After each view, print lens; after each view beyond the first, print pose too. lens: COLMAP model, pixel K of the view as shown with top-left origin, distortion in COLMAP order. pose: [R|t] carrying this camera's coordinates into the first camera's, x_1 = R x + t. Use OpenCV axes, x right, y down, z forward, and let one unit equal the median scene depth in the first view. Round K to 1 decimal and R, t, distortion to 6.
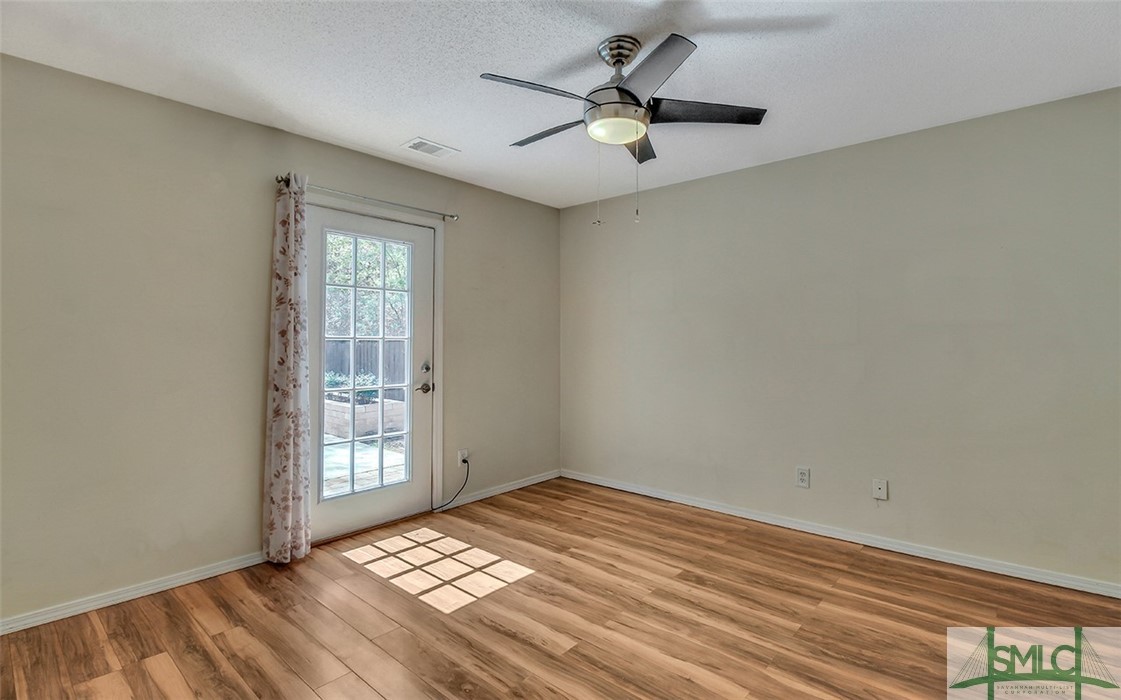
lens RADIAL K [[526.2, 0, 560.6], [0, 526.2, 340.6], [0, 0, 1]] dist [-0.004129, -0.001031]
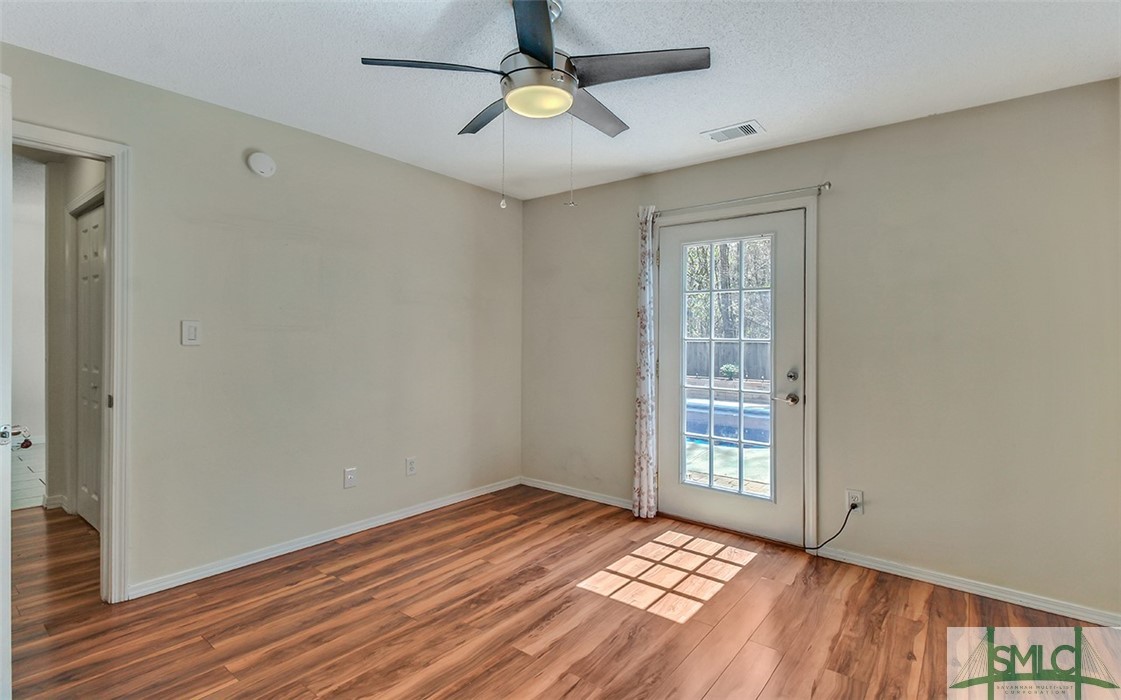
lens RADIAL K [[536.1, 0, 560.4], [0, 536.1, 338.9], [0, 0, 1]] dist [0.035056, -0.000096]
pose [[0.061140, 0.001848, -0.998127, 0.738619], [-0.009396, 0.999955, 0.001275, -0.006602], [0.998085, 0.009300, 0.061155, 0.705081]]
